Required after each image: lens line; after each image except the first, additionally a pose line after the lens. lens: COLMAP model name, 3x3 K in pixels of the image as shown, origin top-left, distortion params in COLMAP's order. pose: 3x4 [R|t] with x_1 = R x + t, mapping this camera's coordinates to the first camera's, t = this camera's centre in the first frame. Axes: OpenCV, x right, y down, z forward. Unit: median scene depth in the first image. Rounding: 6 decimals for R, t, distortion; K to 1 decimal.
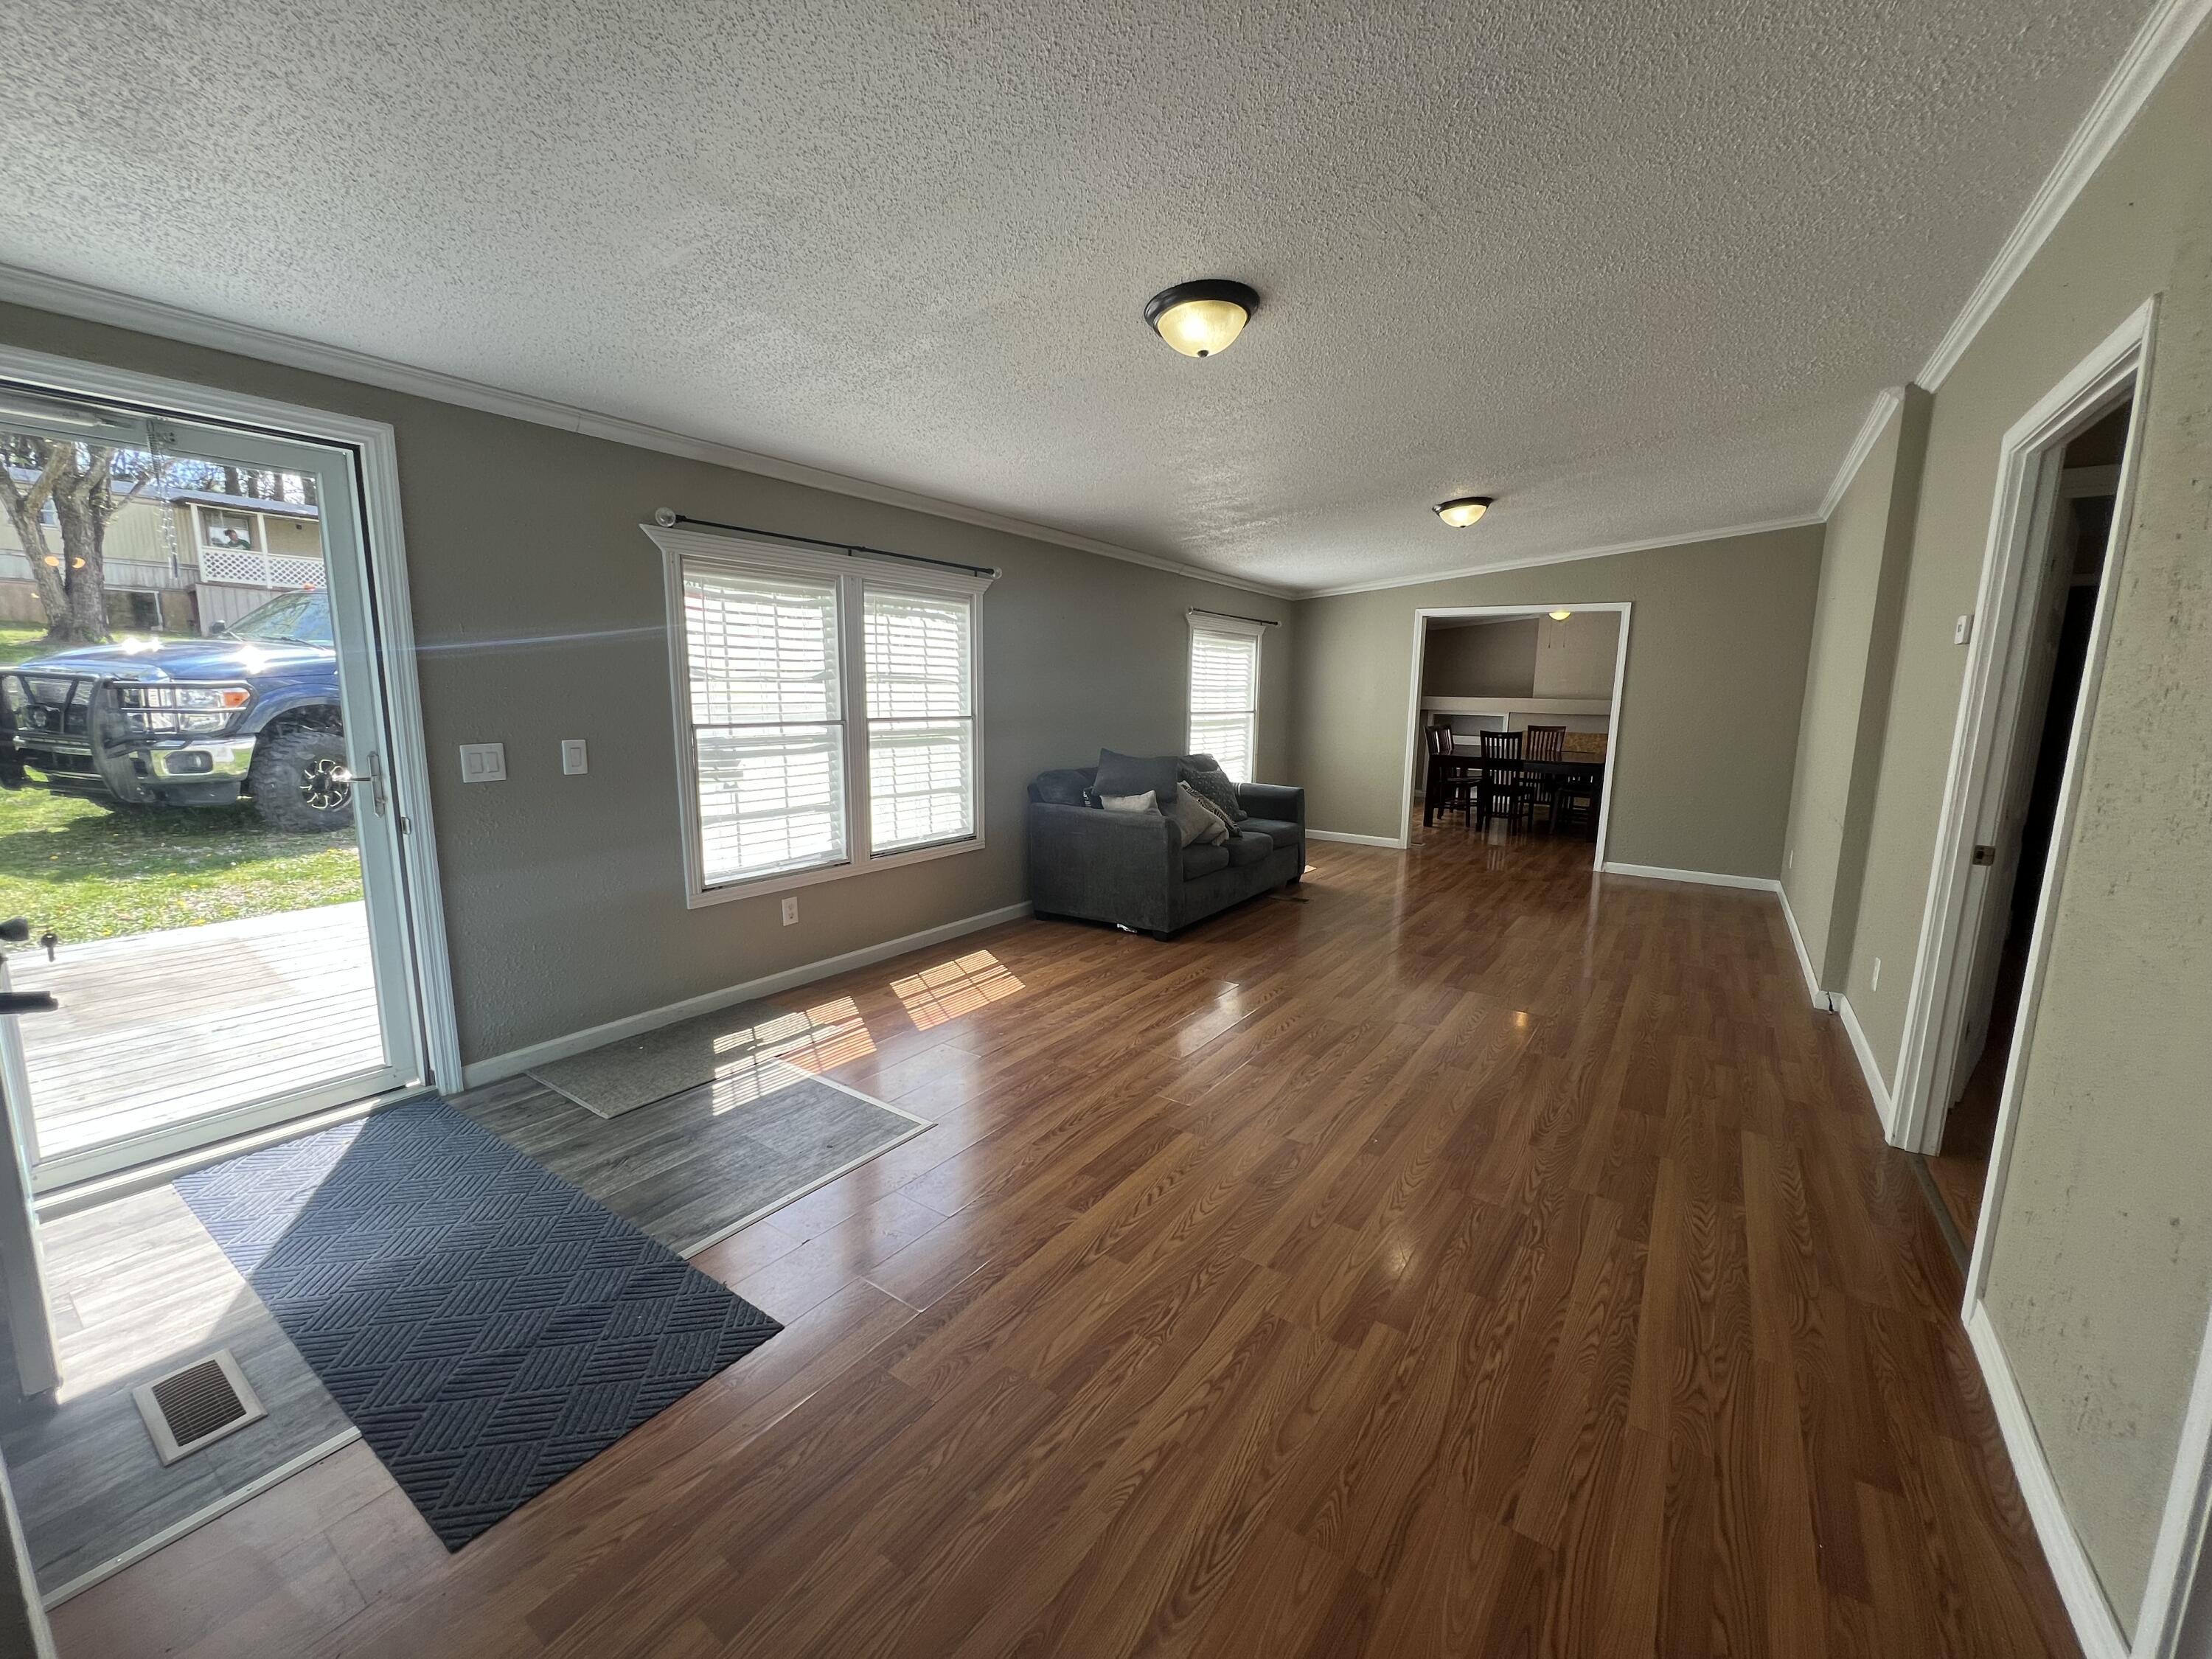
lens RADIAL K [[887.8, 0, 1105.7], [0, 887.8, 829.8], [0, 0, 1]] dist [0.006388, 0.000301]
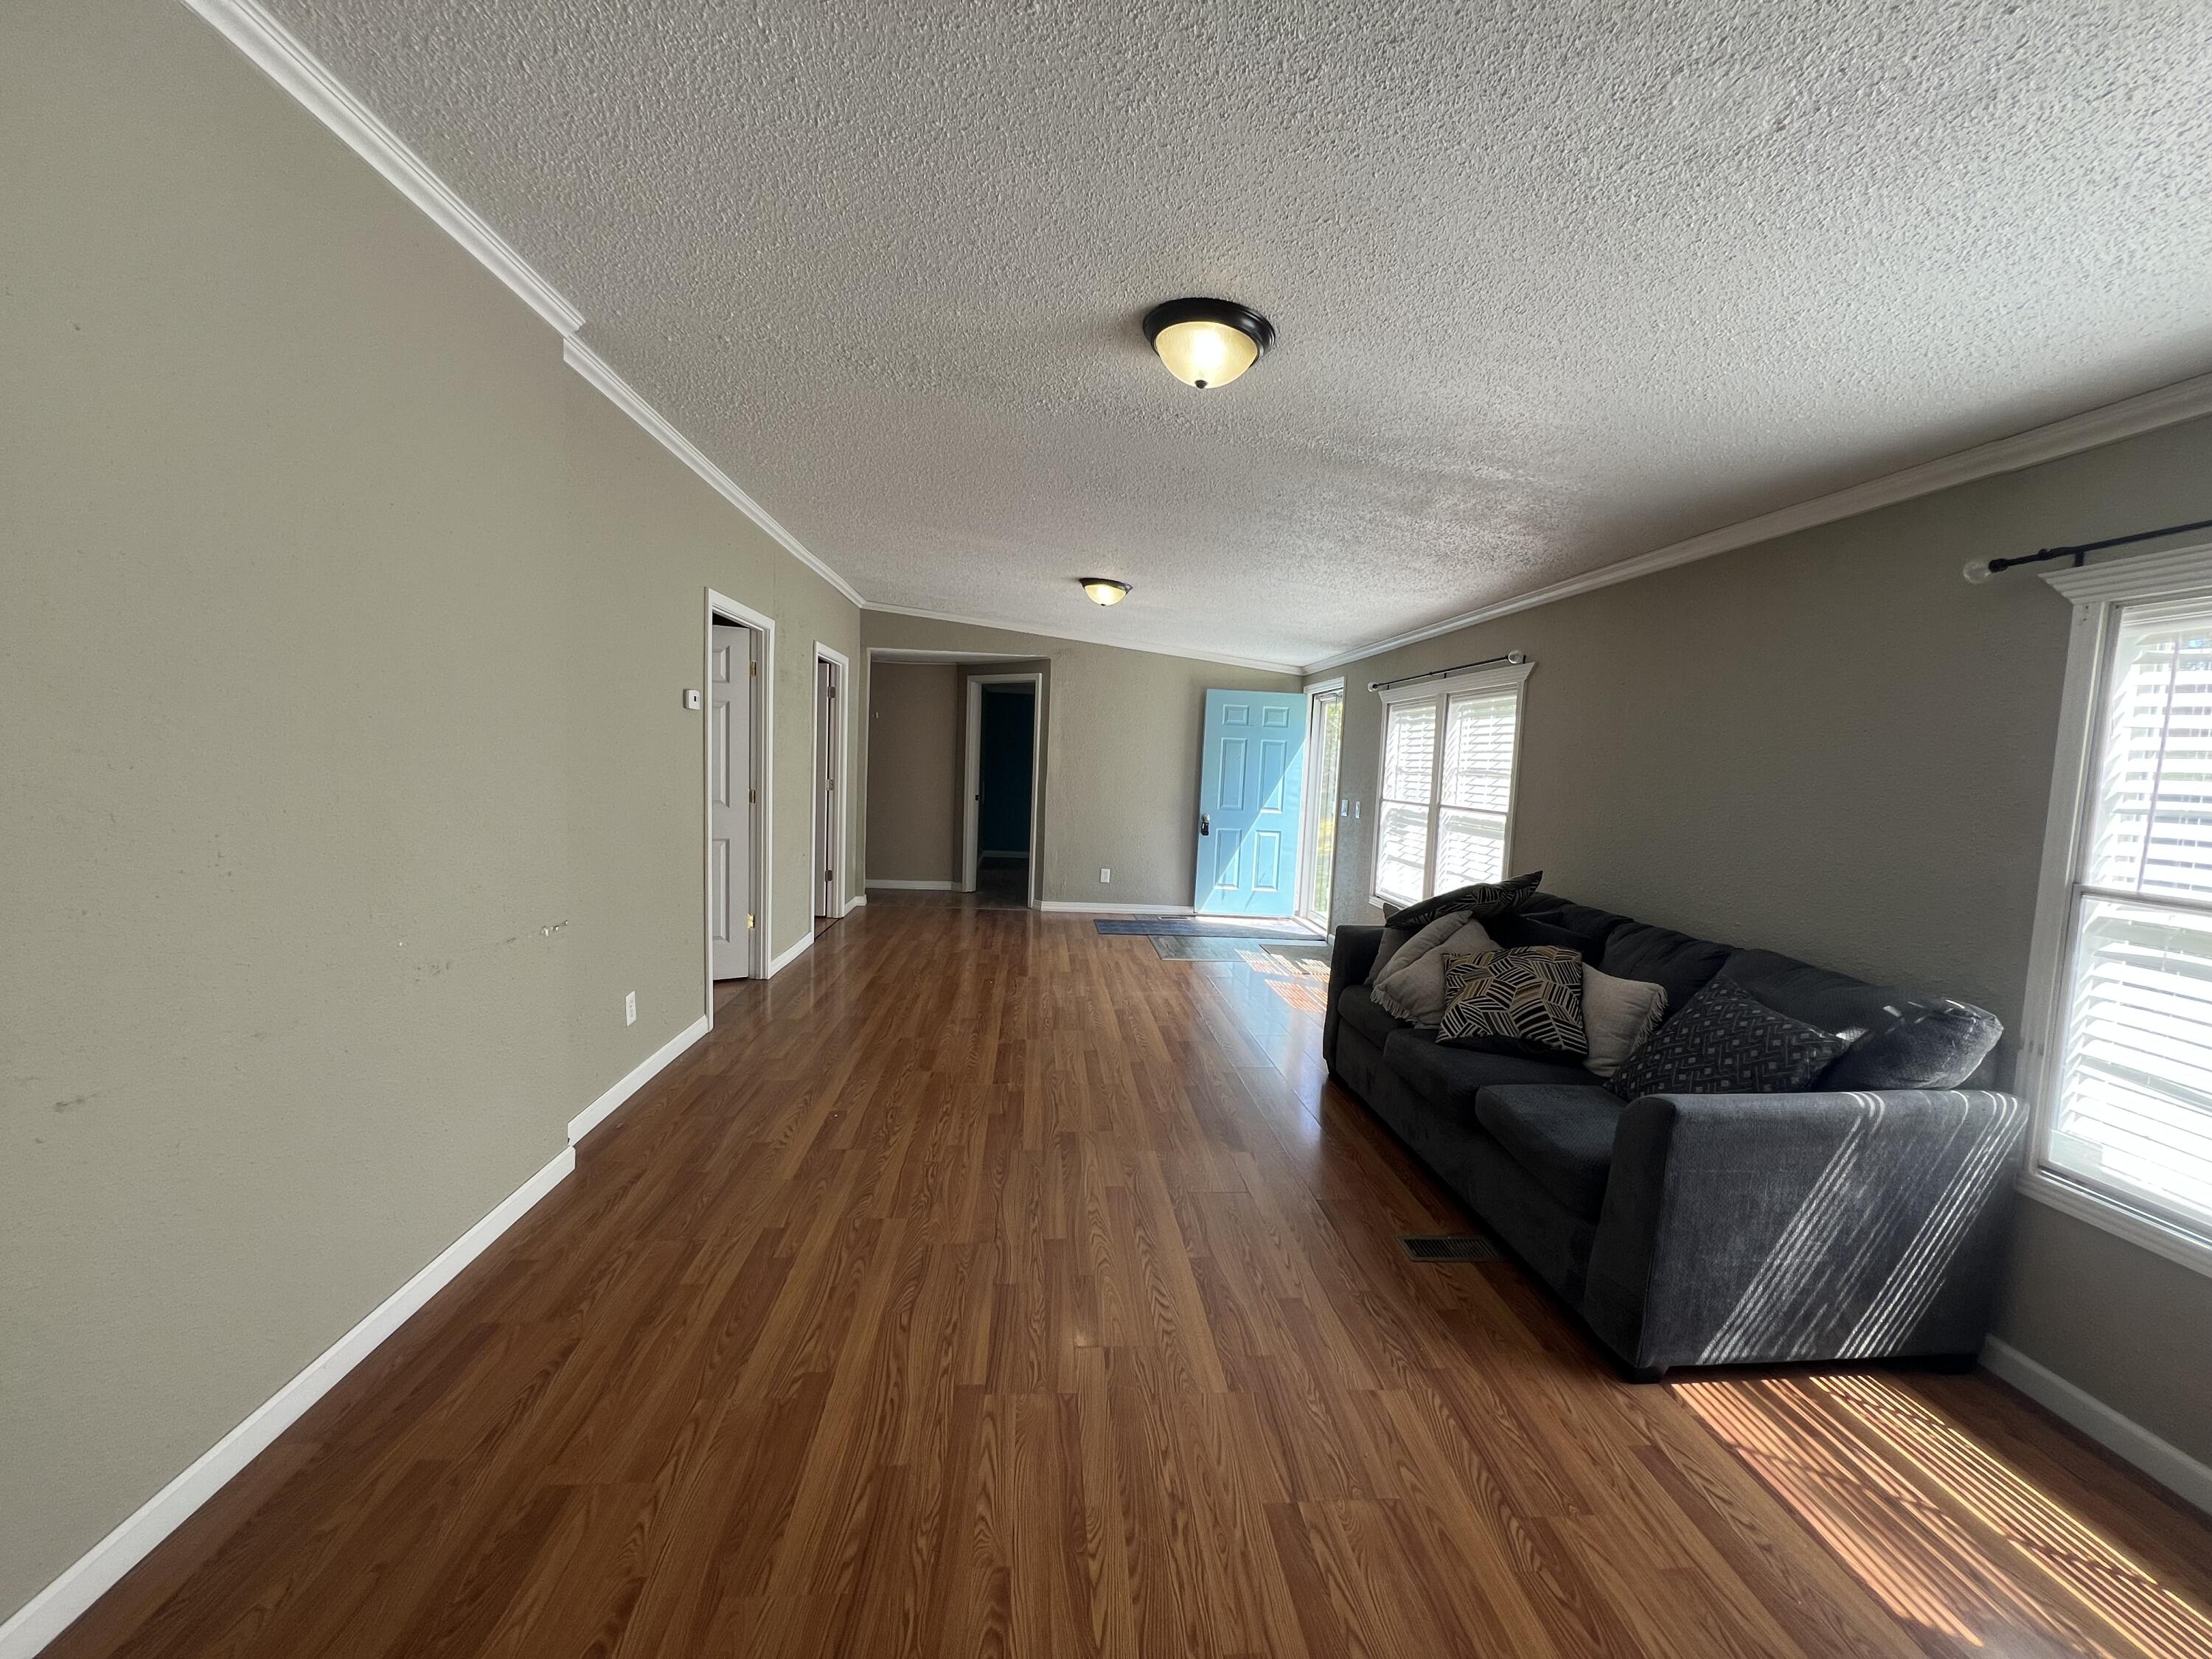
lens RADIAL K [[887.8, 0, 1106.0], [0, 887.8, 843.7], [0, 0, 1]] dist [0.006388, 0.000301]
pose [[-0.779755, 0.021670, -0.625710, 0.633680], [-0.121521, 0.975156, 0.185210, -0.259697], [0.614178, 0.220455, -0.757750, 1.563152]]
